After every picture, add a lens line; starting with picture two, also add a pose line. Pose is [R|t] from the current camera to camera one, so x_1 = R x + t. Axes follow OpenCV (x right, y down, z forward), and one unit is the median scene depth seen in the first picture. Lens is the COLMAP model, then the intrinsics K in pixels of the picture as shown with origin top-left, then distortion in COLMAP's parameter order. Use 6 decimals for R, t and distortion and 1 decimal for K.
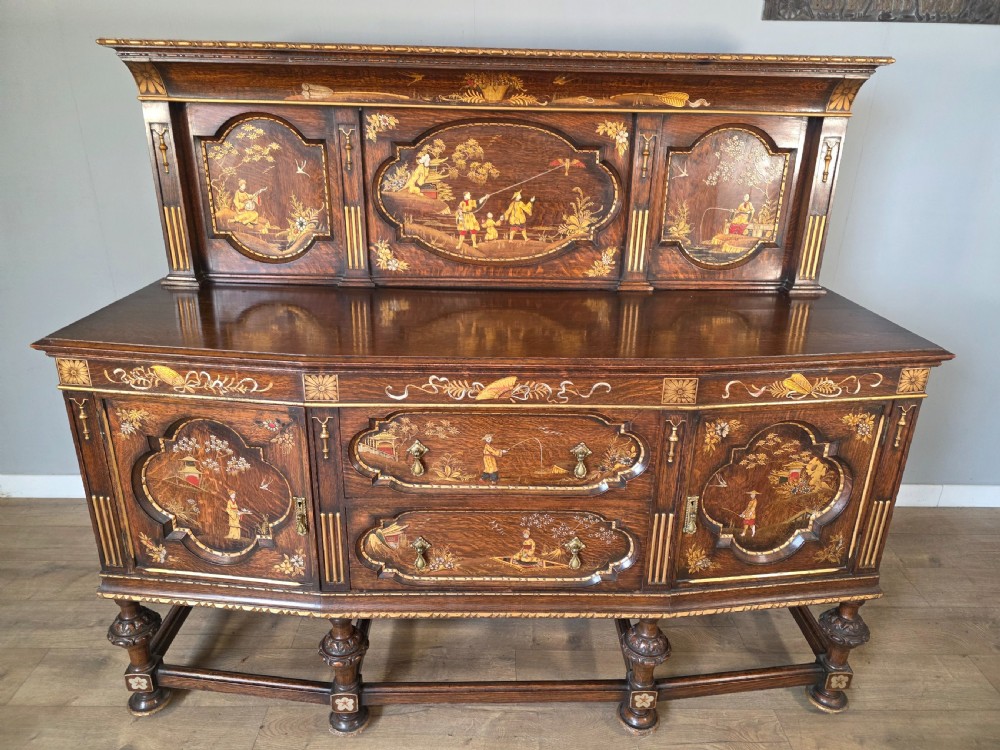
lens RADIAL K [[671.7, 0, 504.6], [0, 671.7, 372.3], [0, 0, 1]] dist [0.076800, -0.081965]
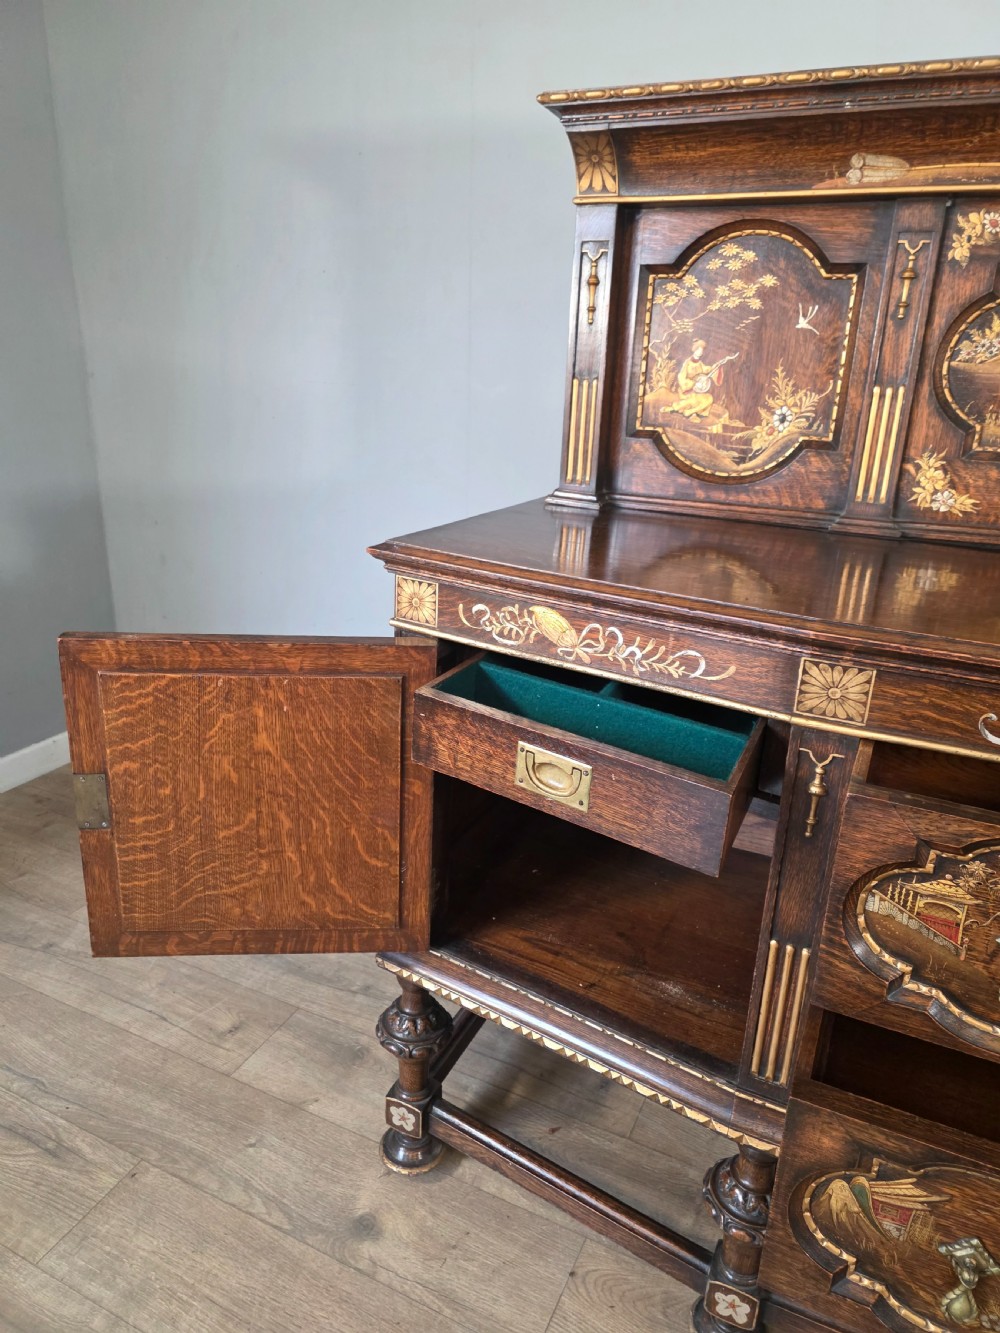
lens RADIAL K [[895.3, 0, 498.7], [0, 895.3, 662.3], [0, 0, 1]] dist [0.076800, -0.081965]
pose [[0.894498, 0.156852, -0.418654, -0.179479], [-0.182288, 0.983017, -0.021181, 0.049313], [0.408222, 0.095262, 0.907899, 0.249003]]
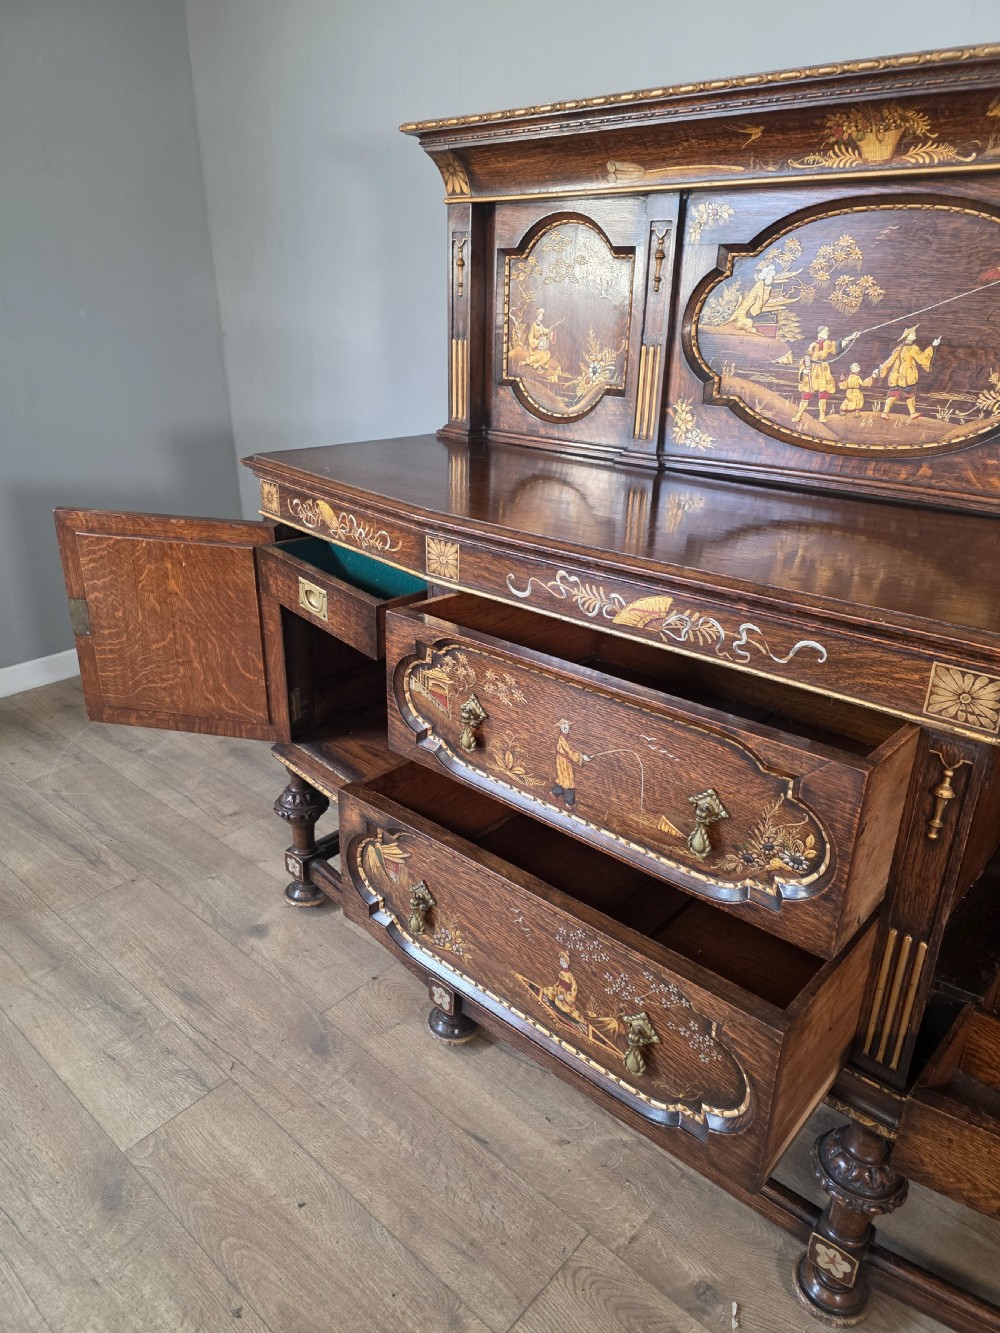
lens RADIAL K [[895.3, 0, 501.4], [0, 895.3, 664.2], [0, 0, 1]] dist [0.076800, -0.081965]
pose [[0.738509, 0.249831, -0.626250, 0.347180], [-0.247782, 0.964387, 0.092526, 0.022667], [0.627063, 0.086842, 0.774112, 0.236928]]
